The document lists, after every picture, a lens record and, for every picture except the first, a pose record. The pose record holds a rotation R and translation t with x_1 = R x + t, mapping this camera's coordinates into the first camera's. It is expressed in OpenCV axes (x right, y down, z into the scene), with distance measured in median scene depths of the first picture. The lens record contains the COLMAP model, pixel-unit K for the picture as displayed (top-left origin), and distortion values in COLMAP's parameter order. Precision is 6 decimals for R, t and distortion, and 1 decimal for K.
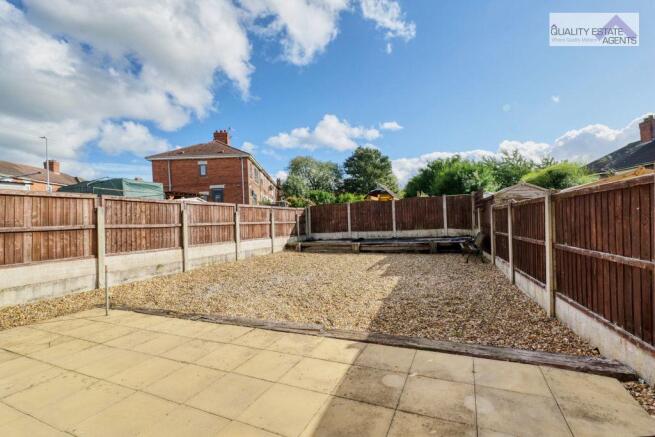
lens RADIAL K [[282.3, 0, 327.5], [0, 282.3, 218.5], [0, 0, 1]] dist [0.002442, 0.000428]
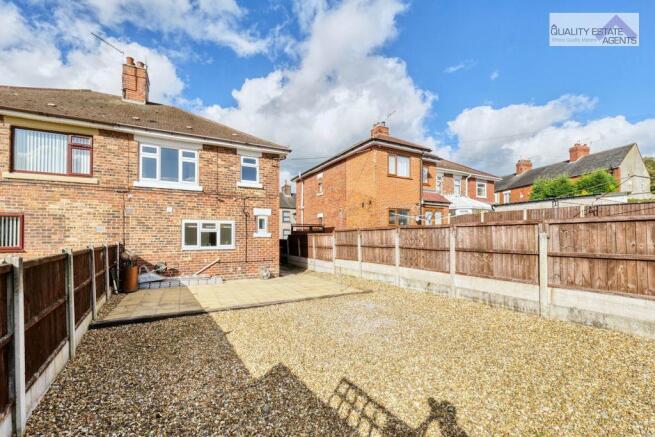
lens RADIAL K [[282.3, 0, 327.5], [0, 282.3, 218.5], [0, 0, 1]] dist [0.002442, 0.000428]
pose [[-0.609447, -0.000139, -0.792827, 0.582014], [0.043821, 0.998465, -0.033860, -0.077191], [0.791615, -0.055378, -0.608506, 1.438346]]
